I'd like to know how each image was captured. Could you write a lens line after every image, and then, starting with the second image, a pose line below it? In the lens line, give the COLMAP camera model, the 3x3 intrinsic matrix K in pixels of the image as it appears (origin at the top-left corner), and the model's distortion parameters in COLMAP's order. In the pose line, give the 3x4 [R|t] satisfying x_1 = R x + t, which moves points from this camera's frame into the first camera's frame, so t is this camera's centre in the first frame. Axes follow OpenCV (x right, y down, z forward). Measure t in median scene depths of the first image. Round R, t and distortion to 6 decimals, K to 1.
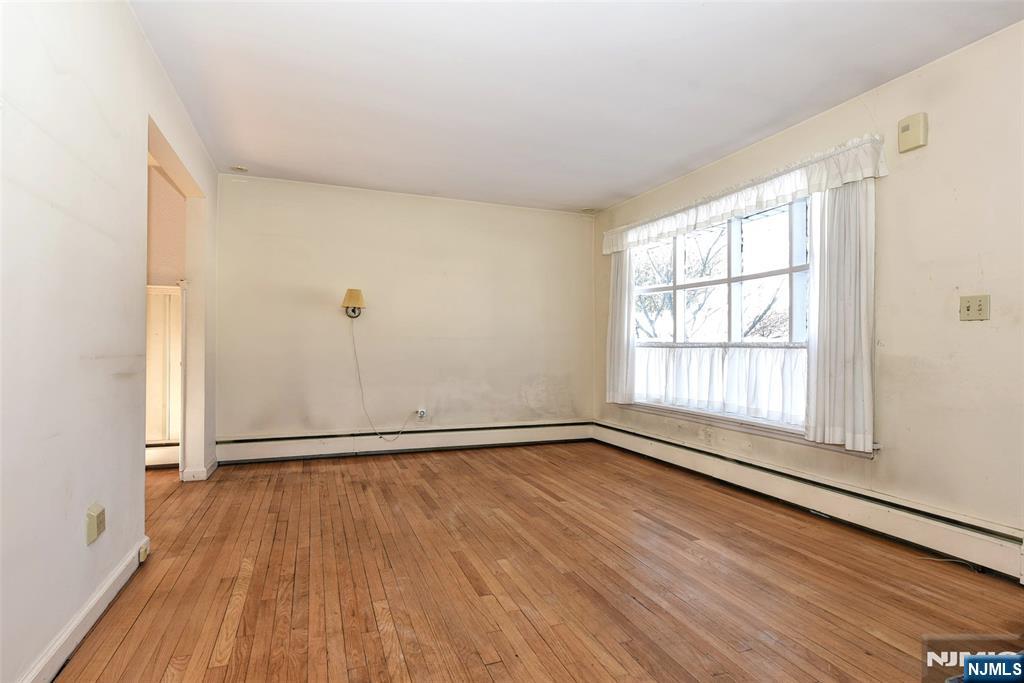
lens RADIAL K [[498.3, 0, 502.8], [0, 498.3, 346.3], [0, 0, 1]] dist [-0.001665, -0.001055]
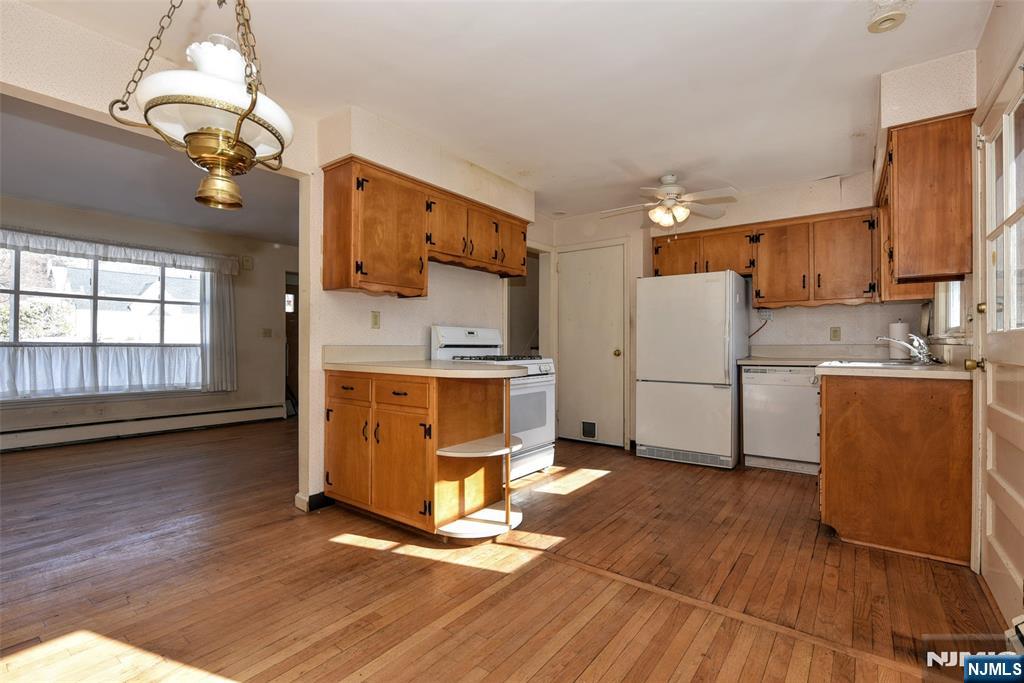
lens RADIAL K [[468.6, 0, 518.8], [0, 468.6, 340.9], [0, 0, 1]] dist [-0.005116, -0.000140]
pose [[-0.526723, 0.006694, 0.850010, -1.997464], [-0.003686, 0.999942, -0.010159, -0.005098], [-0.850029, -0.008484, -0.526668, 1.080166]]
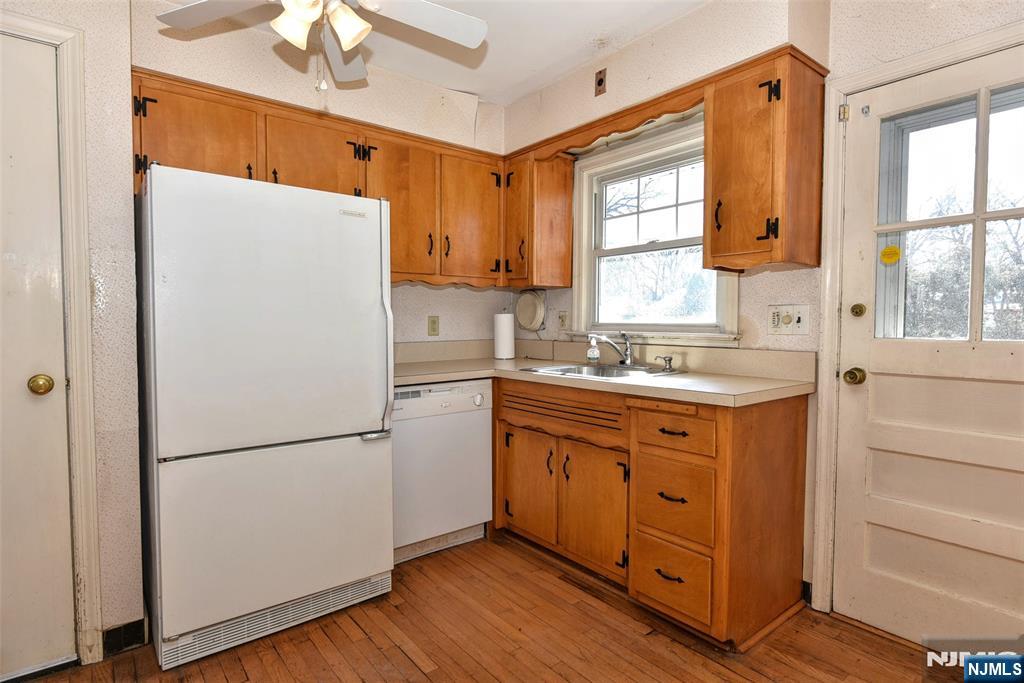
lens RADIAL K [[540.9, 0, 513.1], [0, 540.9, 343.1], [0, 0, 1]] dist [-0.001435, -0.001911]
pose [[-0.955122, 0.009101, -0.296074, -0.951901], [-0.002595, 0.999232, 0.039086, -0.061433], [0.296202, 0.038100, -0.954365, 0.577228]]
